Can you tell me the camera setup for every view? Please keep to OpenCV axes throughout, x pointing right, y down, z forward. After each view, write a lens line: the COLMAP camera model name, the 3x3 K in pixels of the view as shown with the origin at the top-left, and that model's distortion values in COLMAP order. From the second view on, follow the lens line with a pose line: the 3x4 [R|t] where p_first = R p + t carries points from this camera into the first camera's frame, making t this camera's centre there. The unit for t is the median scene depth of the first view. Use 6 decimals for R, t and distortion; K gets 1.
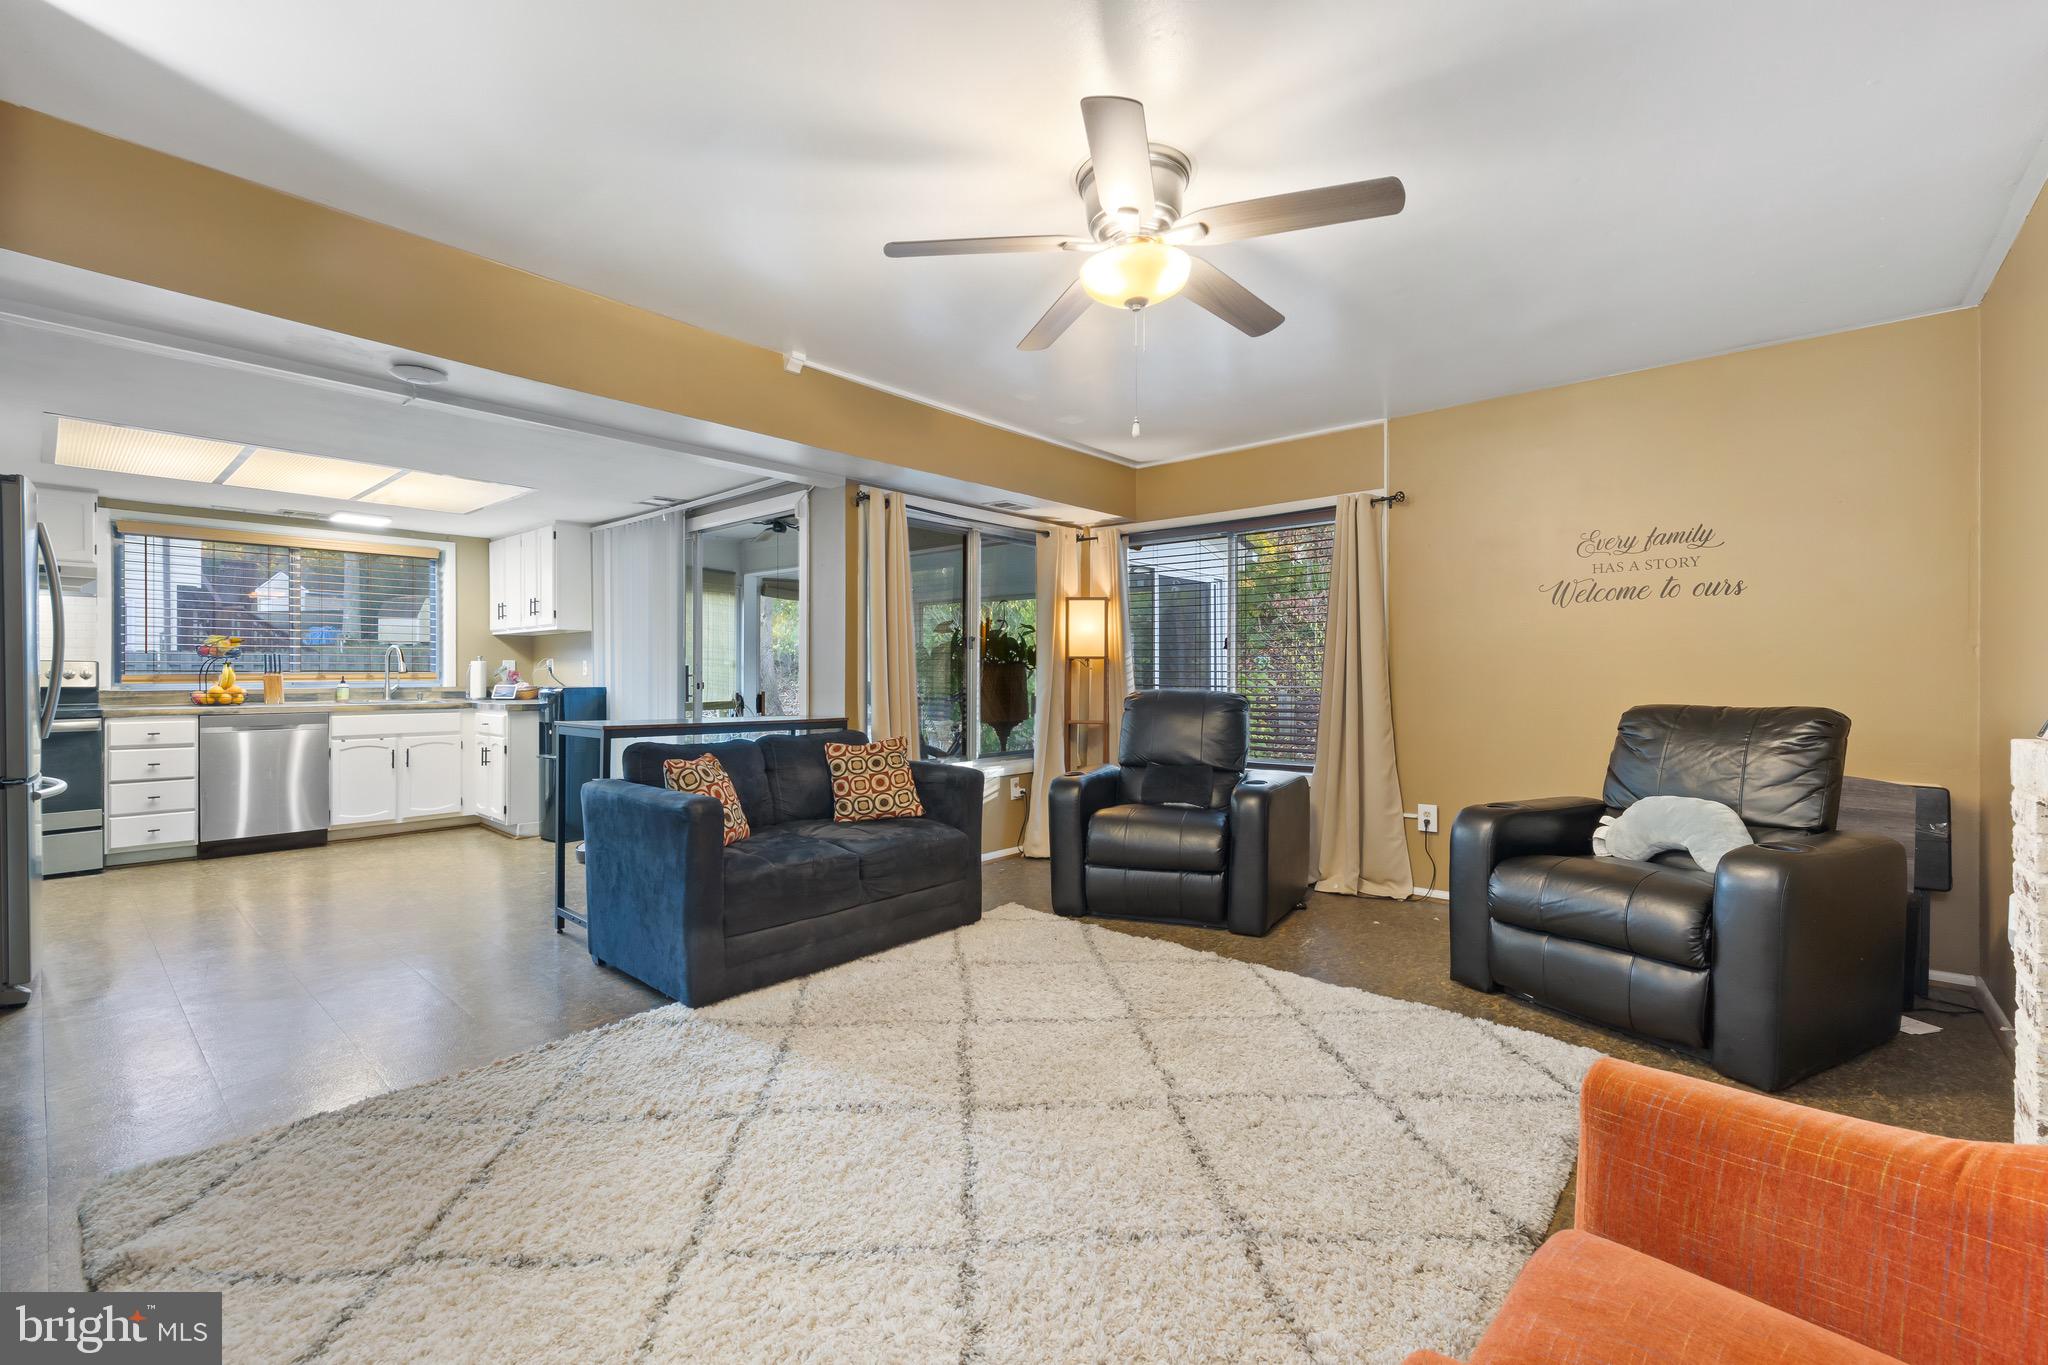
lens RADIAL K [[859.6, 0, 1020.2], [0, 859.6, 676.1], [0, 0, 1]] dist [0.003607, 0.000397]
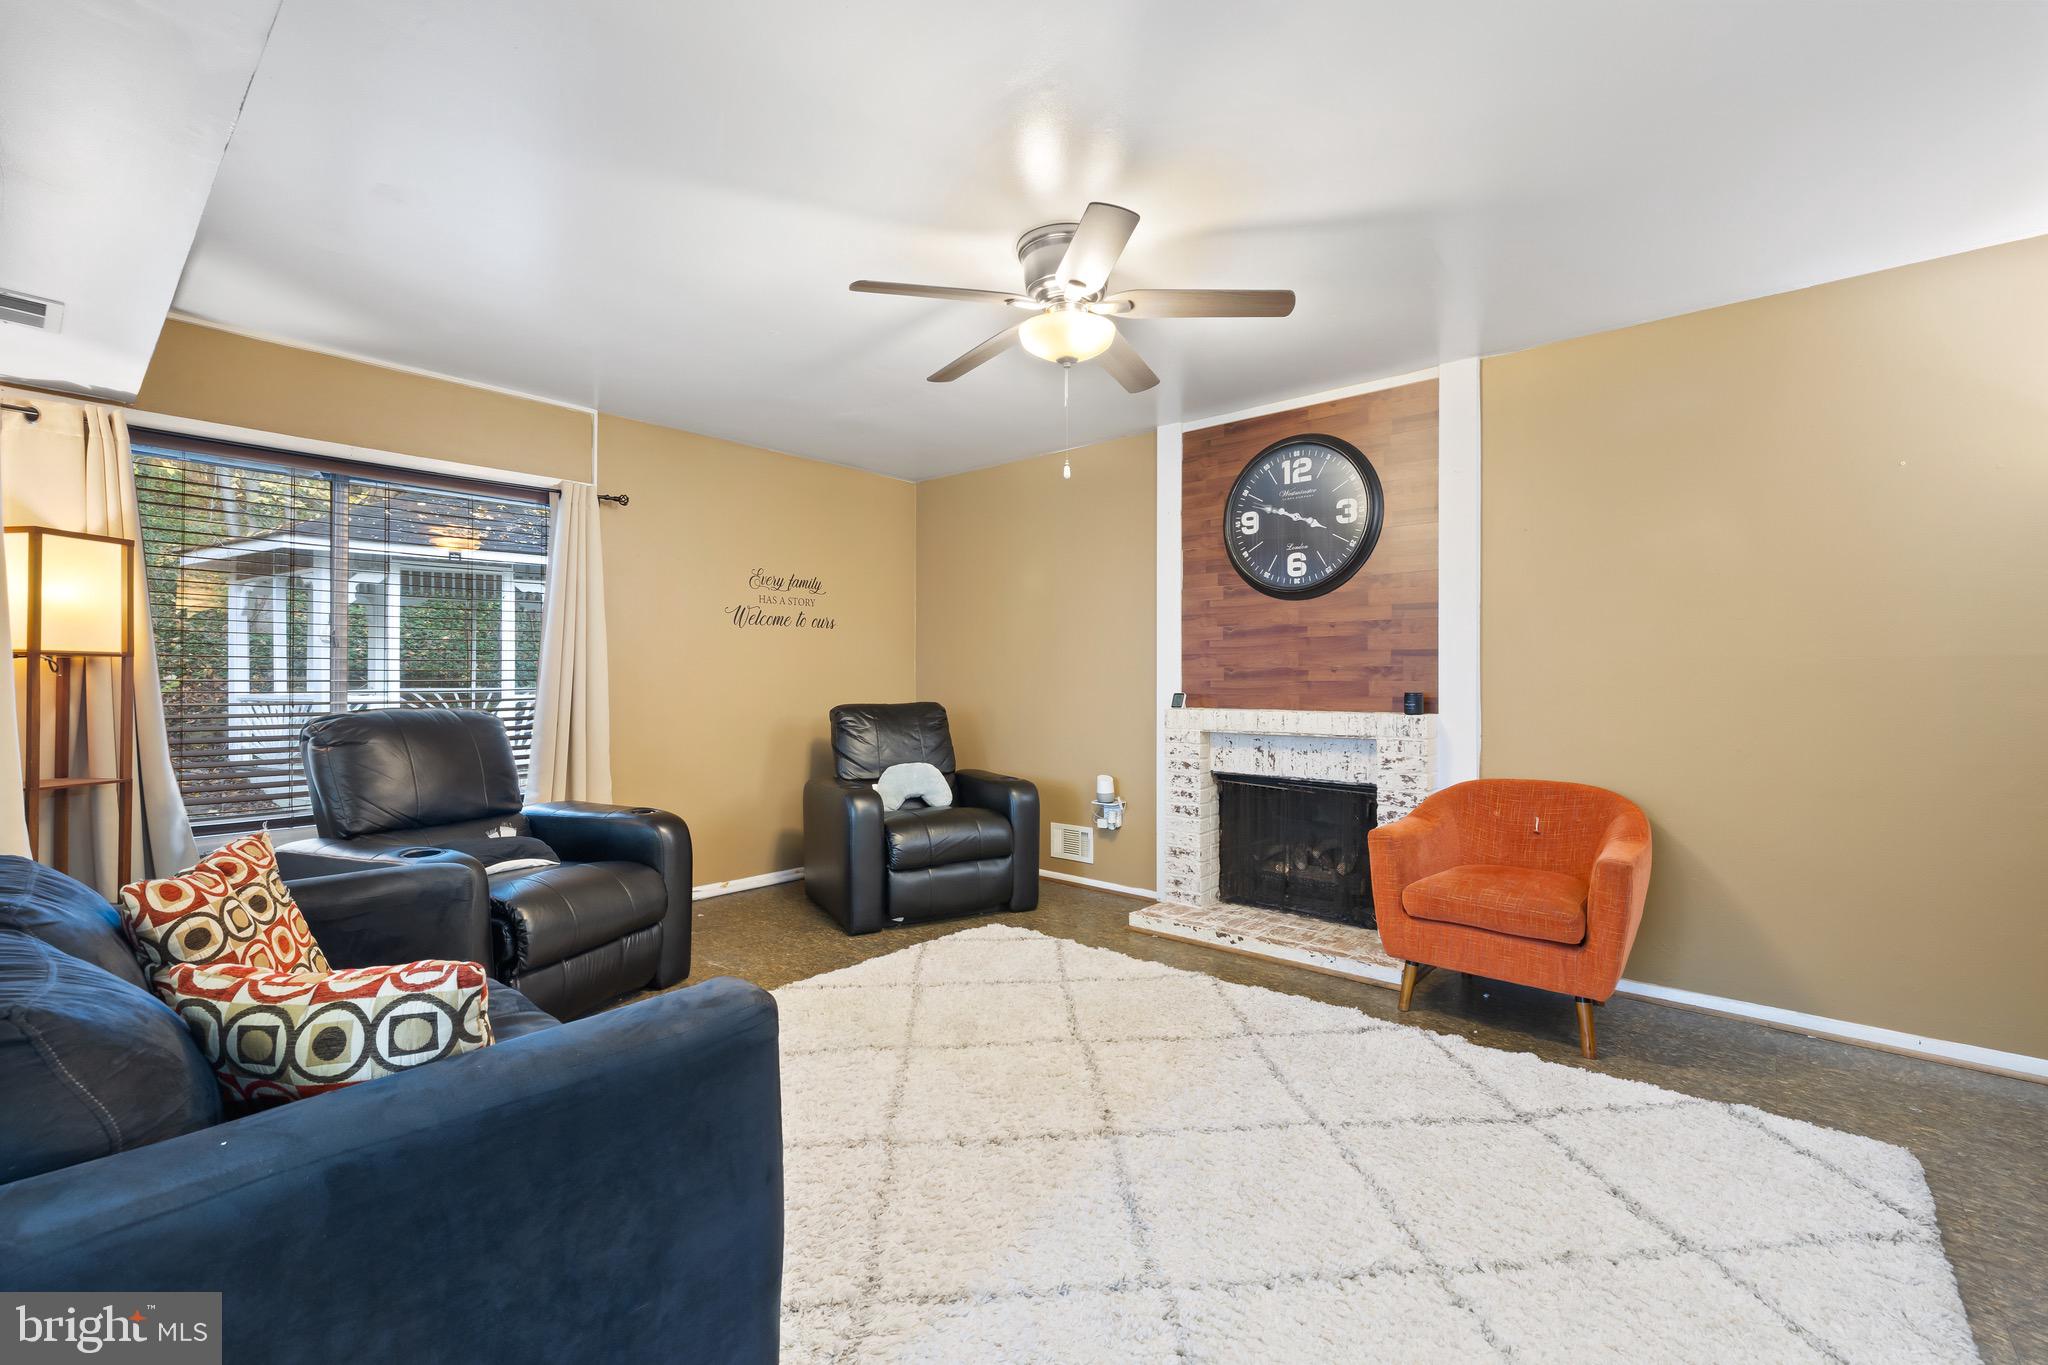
lens RADIAL K [[859.6, 0, 1020.2], [0, 859.6, 676.1], [0, 0, 1]] dist [0.003607, 0.000397]
pose [[-0.011395, 0.001896, 0.999933, -0.622617], [0.002390, 0.999995, -0.001869, -0.009259], [-0.999932, 0.002369, -0.011400, 0.667886]]
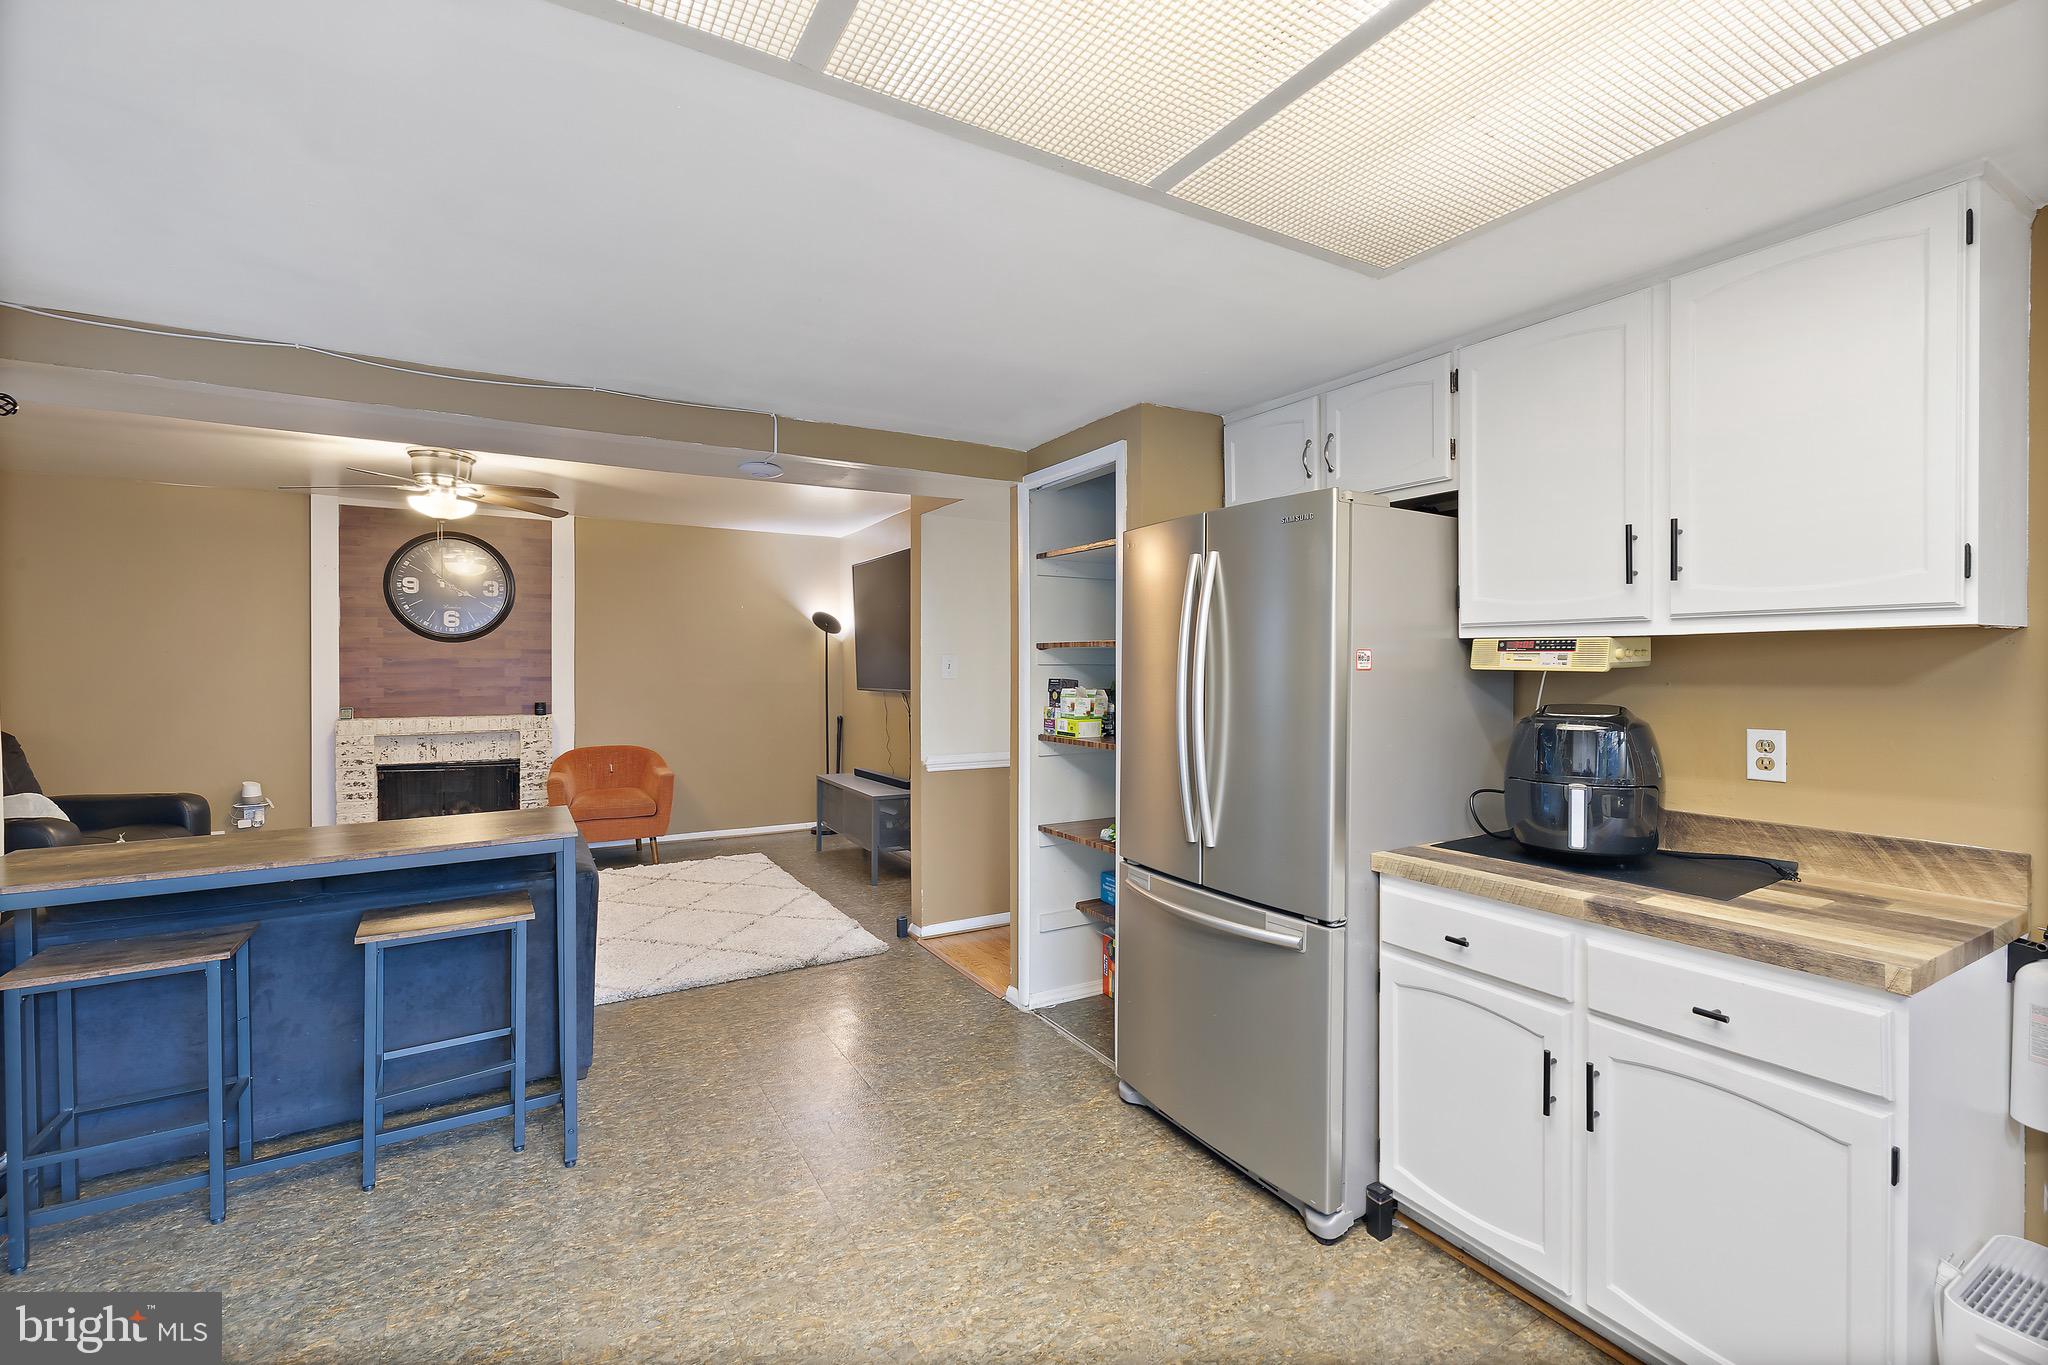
lens RADIAL K [[864.3, 0, 1016.1], [0, 864.3, 675.4], [0, 0, 1]] dist [0.002054, 0.000291]
pose [[-0.950095, -0.006938, 0.311883, -1.053794], [-0.003069, 0.999912, 0.012895, -0.068042], [-0.311945, 0.011294, -0.950033, 1.511129]]
